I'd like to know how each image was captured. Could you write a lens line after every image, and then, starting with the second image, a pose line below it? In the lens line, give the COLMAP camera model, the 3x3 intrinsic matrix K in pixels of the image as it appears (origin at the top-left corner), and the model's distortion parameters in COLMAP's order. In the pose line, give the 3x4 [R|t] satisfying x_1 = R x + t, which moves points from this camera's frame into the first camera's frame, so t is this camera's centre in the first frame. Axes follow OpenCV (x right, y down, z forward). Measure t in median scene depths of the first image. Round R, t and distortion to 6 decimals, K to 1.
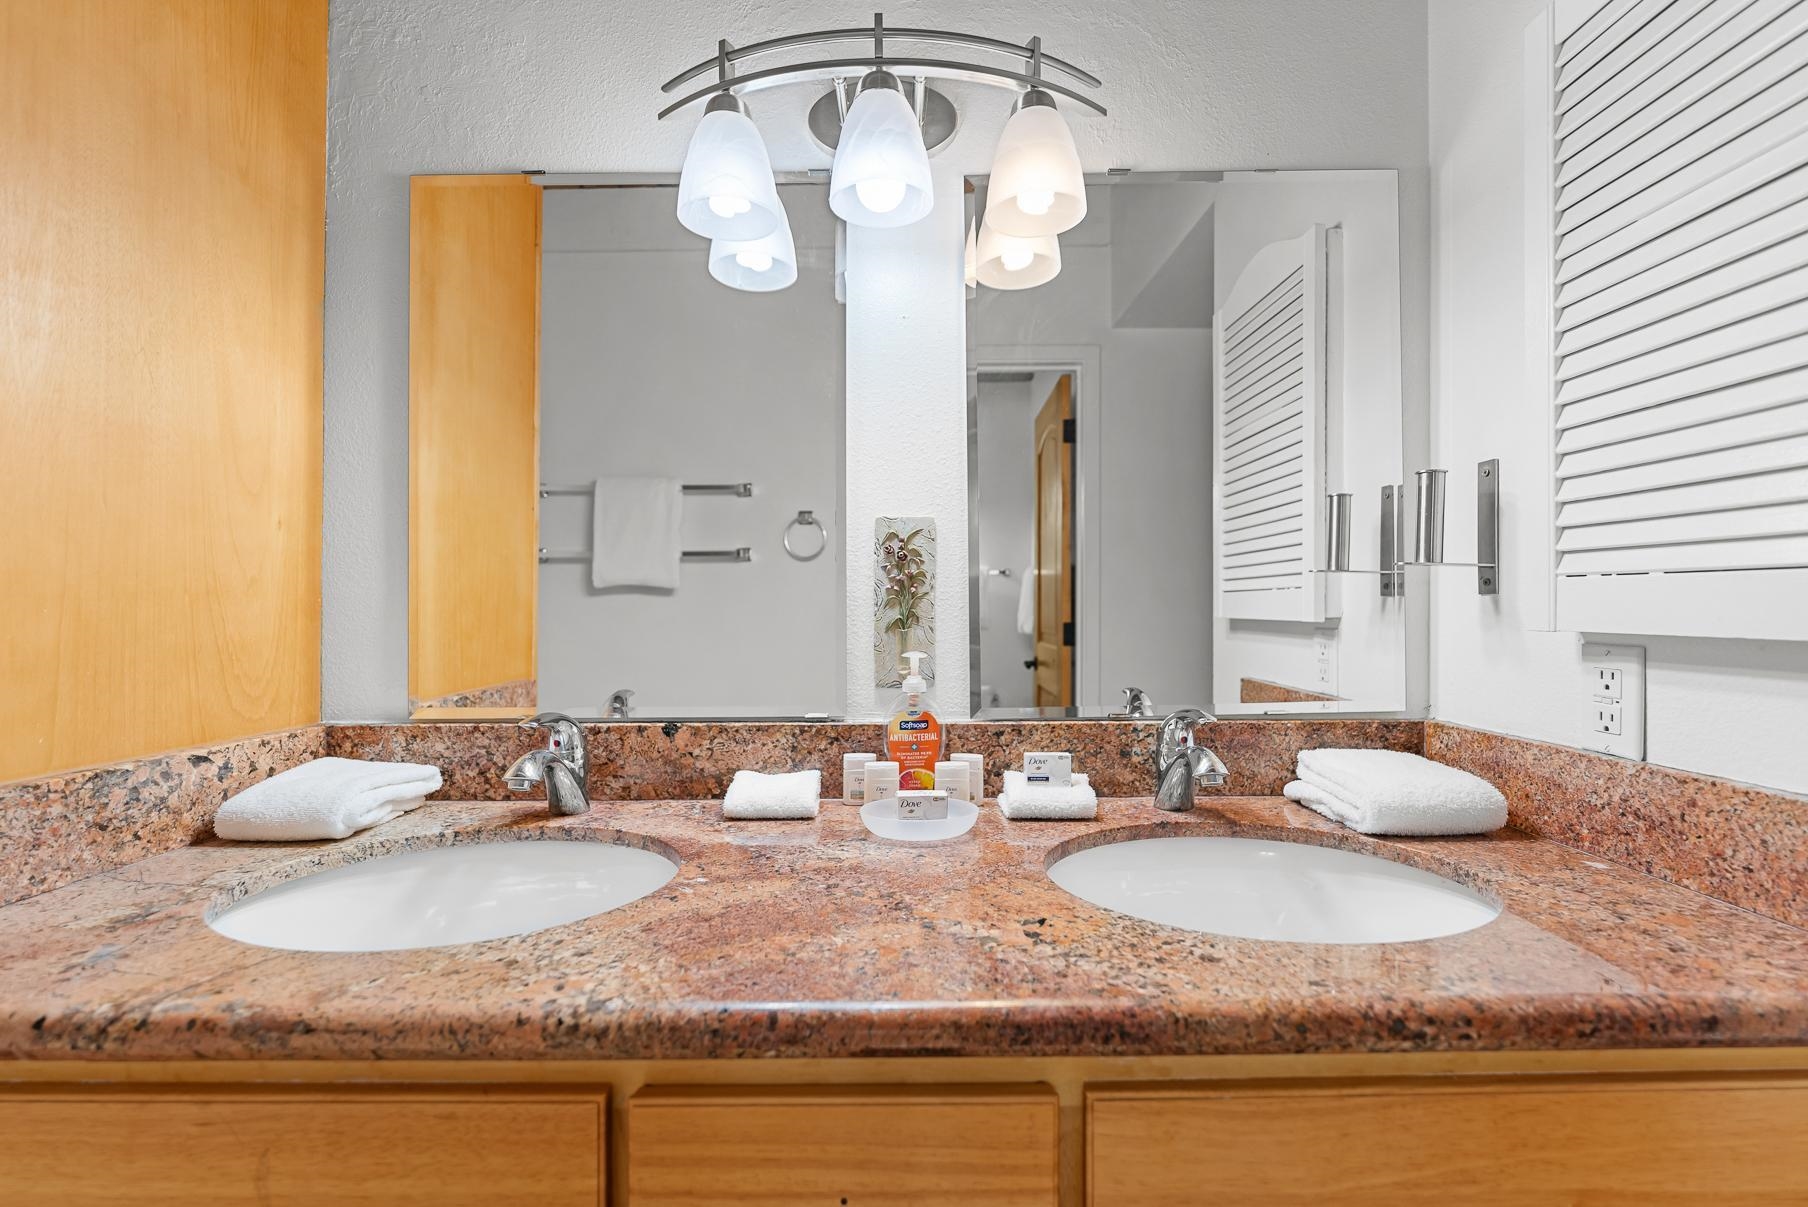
lens RADIAL K [[780.8, 0, 906.9], [0, 780.8, 616.9], [0, 0, 1]] dist [-0.007680, 0.000059]
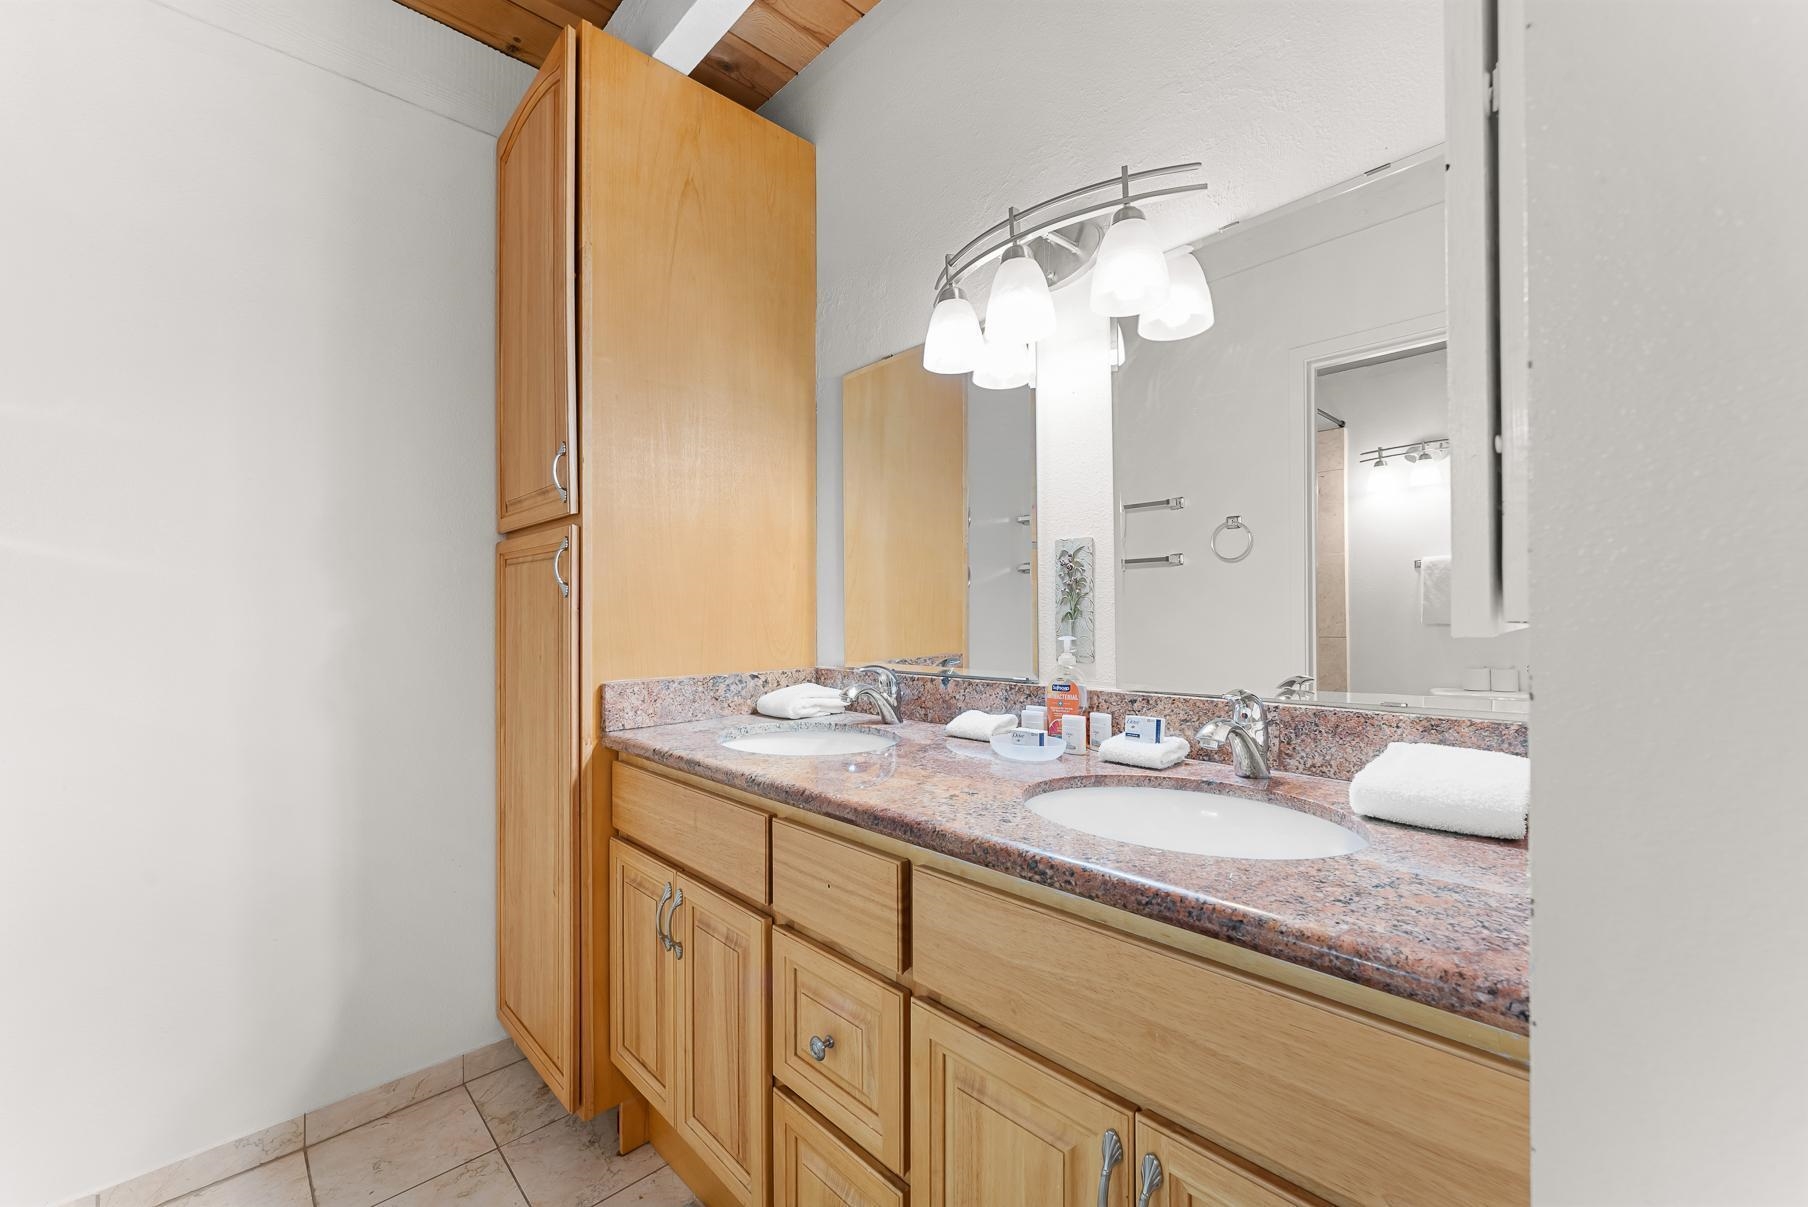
lens RADIAL K [[739.8, 0, 905.3], [0, 739.8, 616.5], [0, 0, 1]] dist [-0.000326, 0.000020]
pose [[0.686844, 0.001118, -0.726804, 0.830147], [0.000102, 0.999999, 0.001635, 0.008790], [0.726804, -0.001197, 0.686843, -0.123441]]
